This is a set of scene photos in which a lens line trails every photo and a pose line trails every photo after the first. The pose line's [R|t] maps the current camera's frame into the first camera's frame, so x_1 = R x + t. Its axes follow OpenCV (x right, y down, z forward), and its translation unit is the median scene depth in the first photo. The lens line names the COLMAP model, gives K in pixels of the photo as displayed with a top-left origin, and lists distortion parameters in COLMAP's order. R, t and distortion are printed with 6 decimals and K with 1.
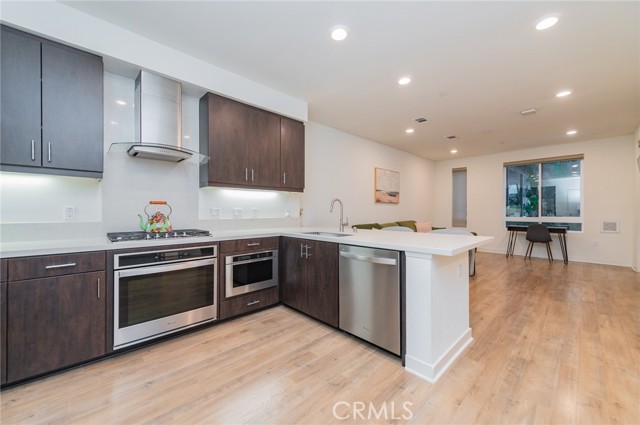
lens RADIAL K [[235.9, 0, 302.5], [0, 235.9, 212.6], [0, 0, 1]] dist [-0.005481, -0.000200]
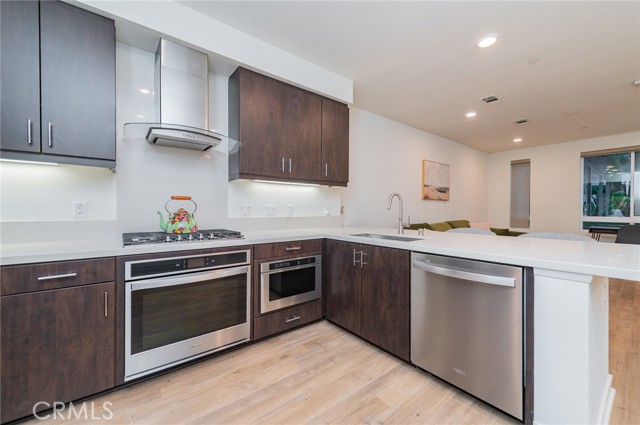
lens RADIAL K [[241.4, 0, 315.9], [0, 241.4, 212.3], [0, 0, 1]] dist [-0.000722, -0.000270]
pose [[0.998506, 0.003808, -0.054511, -0.086994], [-0.003508, 0.999978, 0.005593, 0.003038], [0.054531, -0.005393, 0.998497, 0.167936]]
